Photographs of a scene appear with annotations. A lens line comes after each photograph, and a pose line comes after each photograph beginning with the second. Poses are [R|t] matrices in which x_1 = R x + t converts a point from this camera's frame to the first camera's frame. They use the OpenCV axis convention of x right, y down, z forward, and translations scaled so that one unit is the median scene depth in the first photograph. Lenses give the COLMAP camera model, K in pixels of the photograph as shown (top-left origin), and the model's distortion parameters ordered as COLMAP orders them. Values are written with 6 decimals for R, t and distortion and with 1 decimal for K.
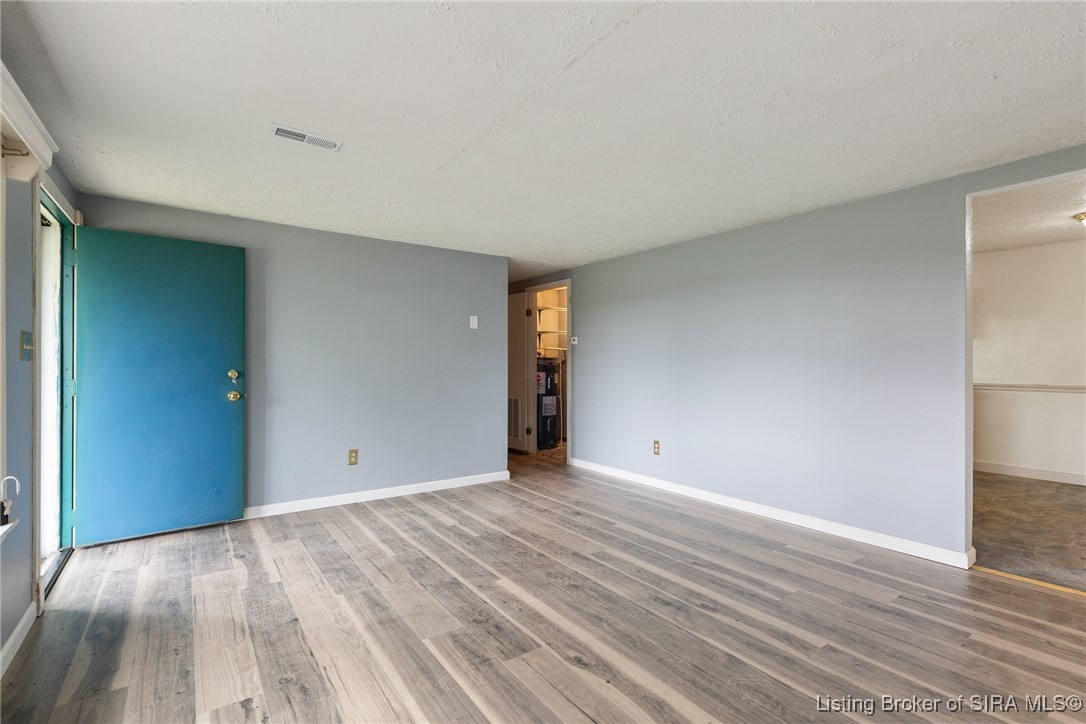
lens RADIAL K [[476.9, 0, 539.2], [0, 476.9, 362.4], [0, 0, 1]] dist [-0.000590, -0.000904]
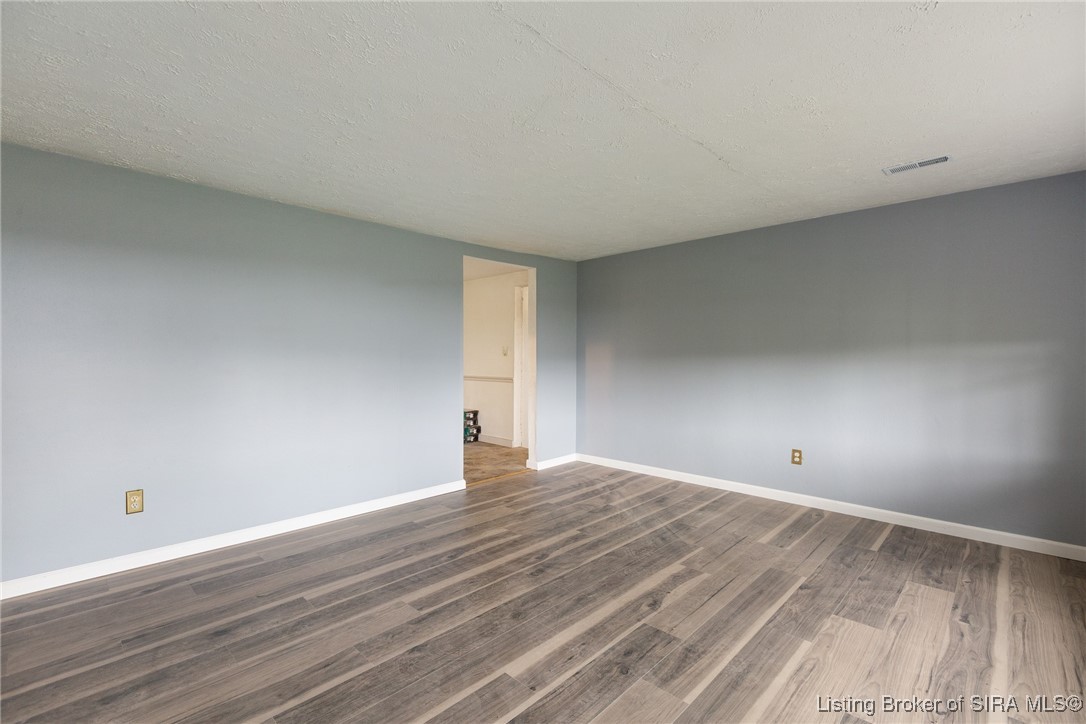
lens RADIAL K [[476.9, 0, 539.1], [0, 476.9, 359.8], [0, 0, 1]] dist [-0.000590, -0.000904]
pose [[-0.154475, -0.000244, 0.987997, -0.834396], [0.002134, 0.999998, 0.000580, -0.000770], [-0.987994, 0.002198, -0.154474, 1.143175]]
